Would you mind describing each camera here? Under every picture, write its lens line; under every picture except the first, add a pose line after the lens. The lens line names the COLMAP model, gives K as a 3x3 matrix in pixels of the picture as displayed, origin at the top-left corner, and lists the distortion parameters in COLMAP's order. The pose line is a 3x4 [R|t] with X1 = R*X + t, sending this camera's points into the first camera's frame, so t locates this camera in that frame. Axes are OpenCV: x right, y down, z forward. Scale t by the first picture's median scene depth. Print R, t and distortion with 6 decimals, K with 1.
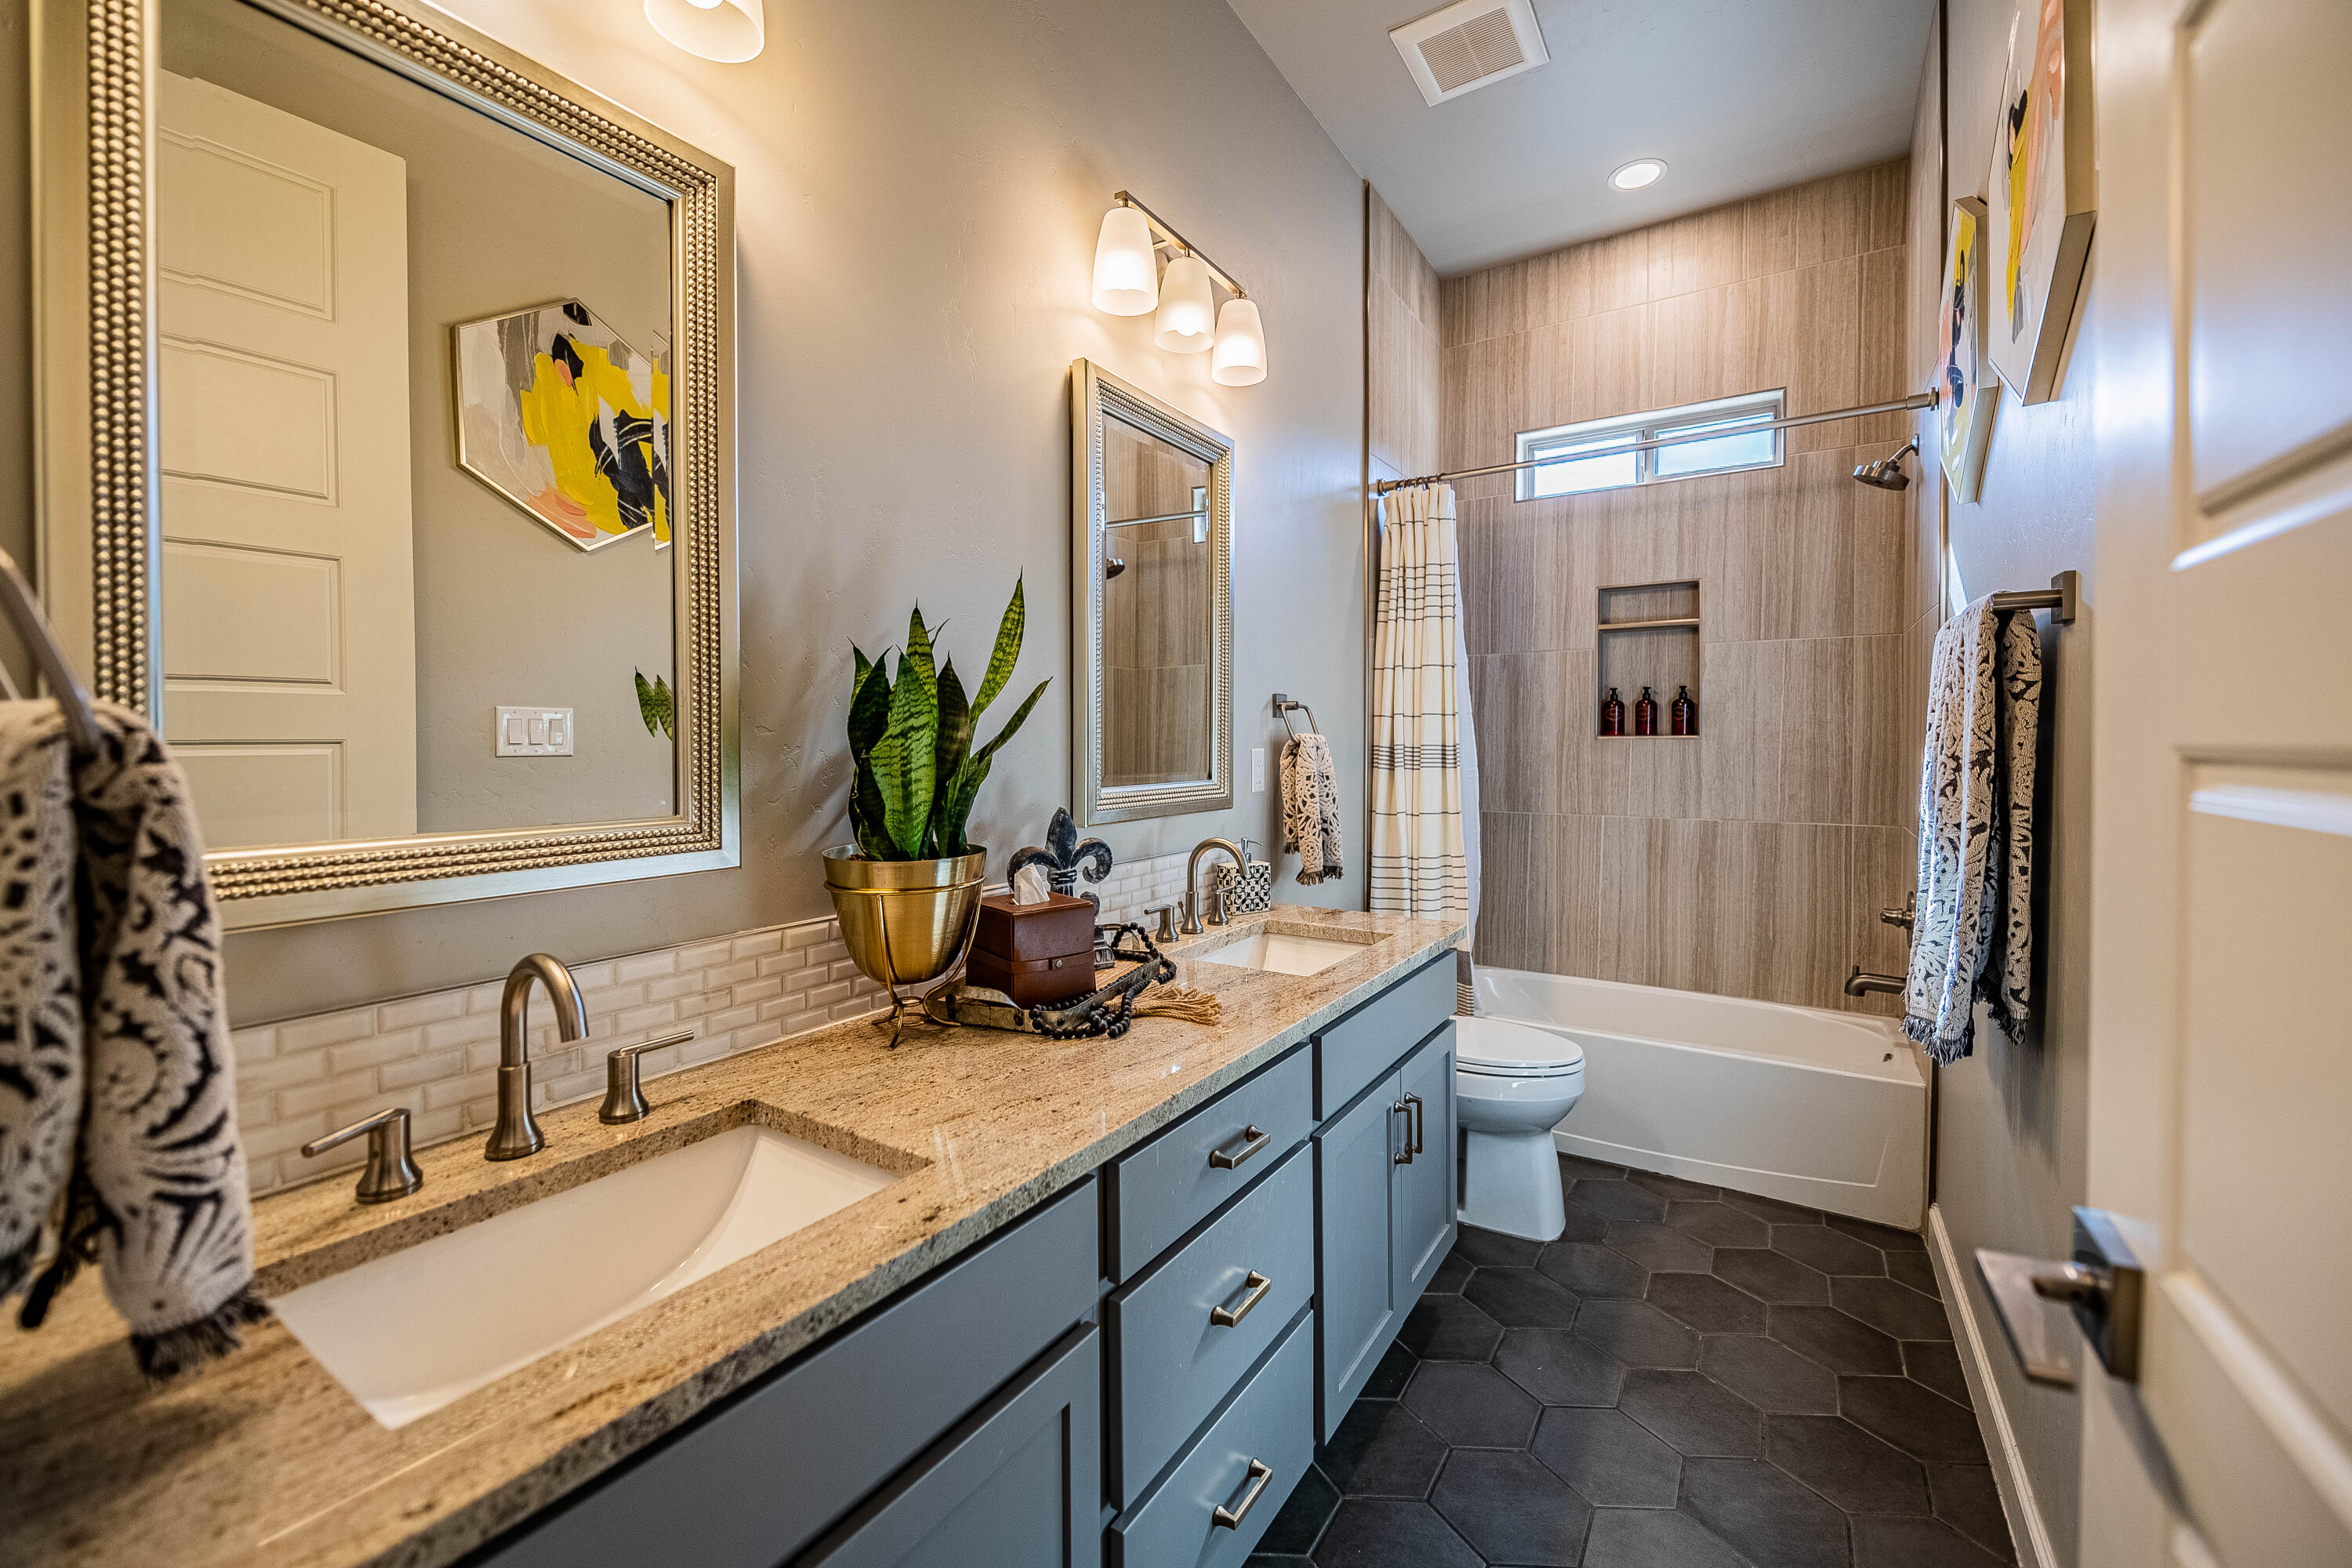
lens RADIAL K [[961.2, 0, 1217.8], [0, 961.2, 786.8], [0, 0, 1]] dist [0.001399, -0.000108]
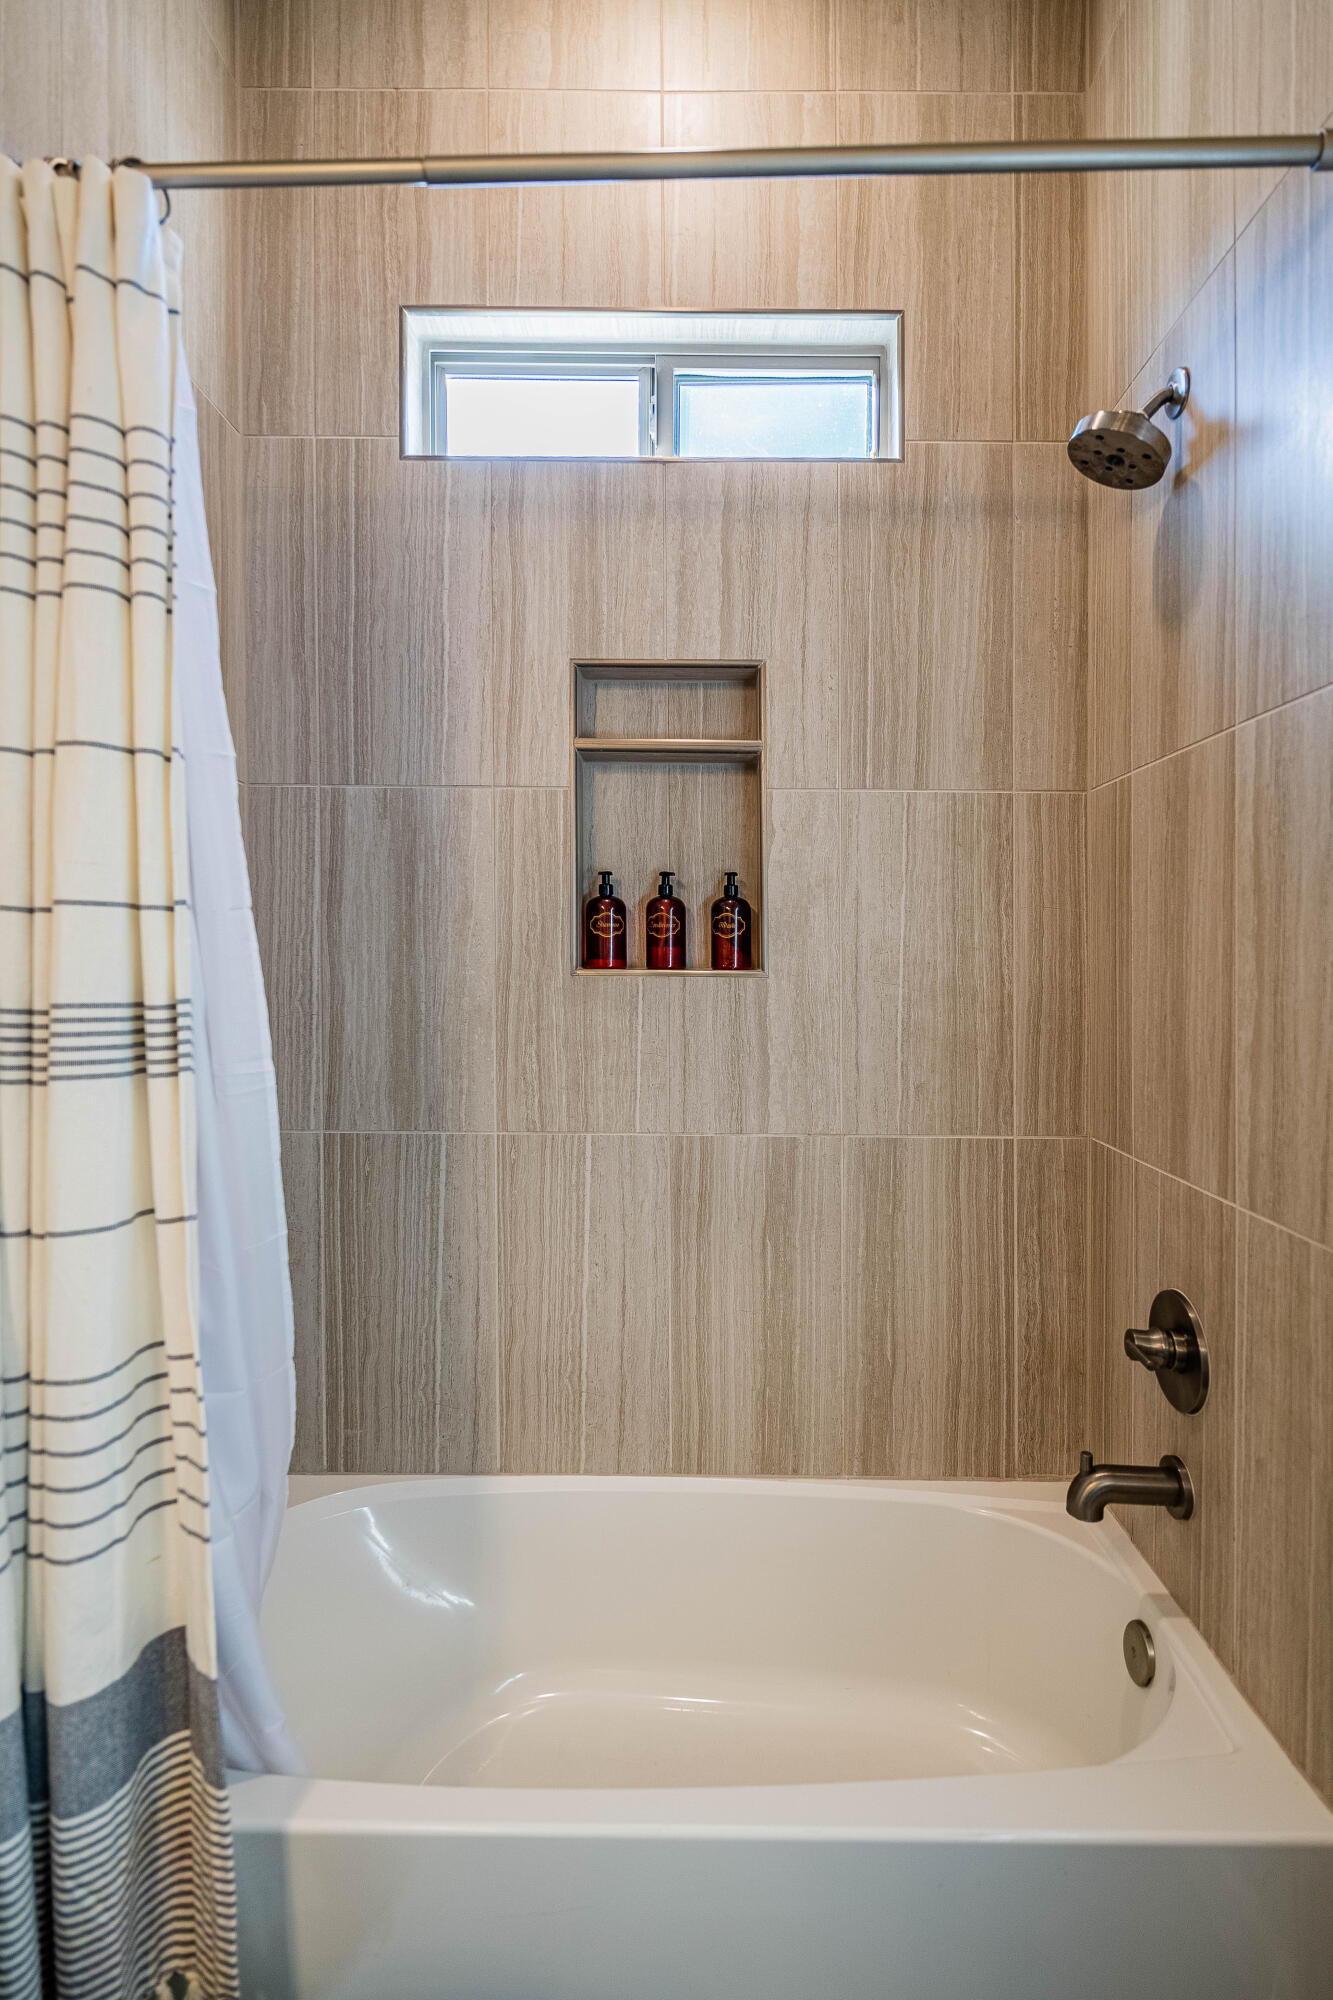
lens RADIAL K [[1016.6, 0, 674.1], [0, 1016.6, 999.6], [0, 0, 1]] dist [-0.003150, -0.000975]
pose [[0.880851, -0.008166, 0.473324, 0.204686], [0.012018, 0.999915, -0.005115, -0.035697], [-0.473242, 0.010194, 0.880874, 0.548985]]
